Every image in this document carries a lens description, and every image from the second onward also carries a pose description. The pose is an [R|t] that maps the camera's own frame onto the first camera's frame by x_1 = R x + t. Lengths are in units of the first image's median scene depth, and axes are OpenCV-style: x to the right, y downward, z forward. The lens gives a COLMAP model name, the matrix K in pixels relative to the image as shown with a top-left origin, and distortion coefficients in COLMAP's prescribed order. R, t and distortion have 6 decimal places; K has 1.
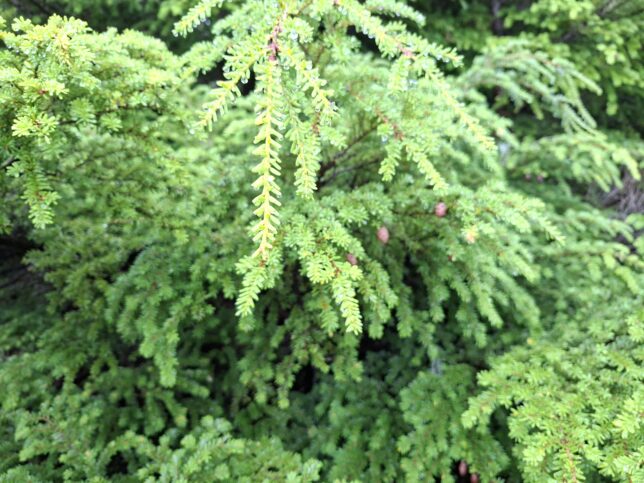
lens RADIAL K [[428.4, 0, 312.4], [0, 428.4, 240.7], [0, 0, 1]] dist [0.034614, 0.000147]
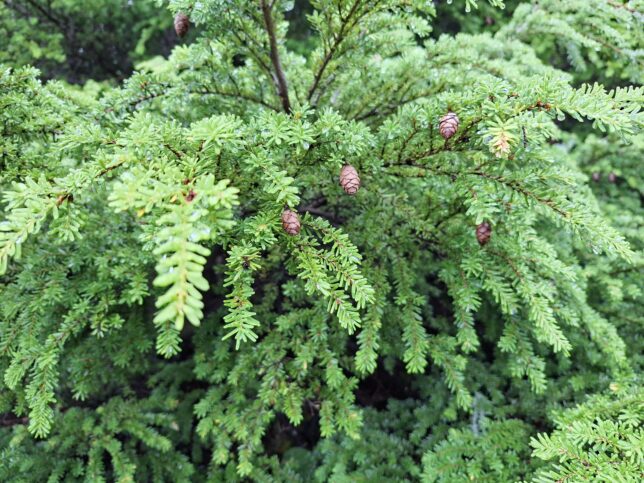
lens RADIAL K [[439.1, 0, 322.0], [0, 439.1, 241.5], [0, 0, 1]] dist [0.002104, -0.002044]
pose [[0.996234, 0.004592, -0.086586, 0.107994], [-0.012581, 0.995684, -0.091953, 0.073646], [0.085791, 0.092696, 0.991992, 0.260719]]
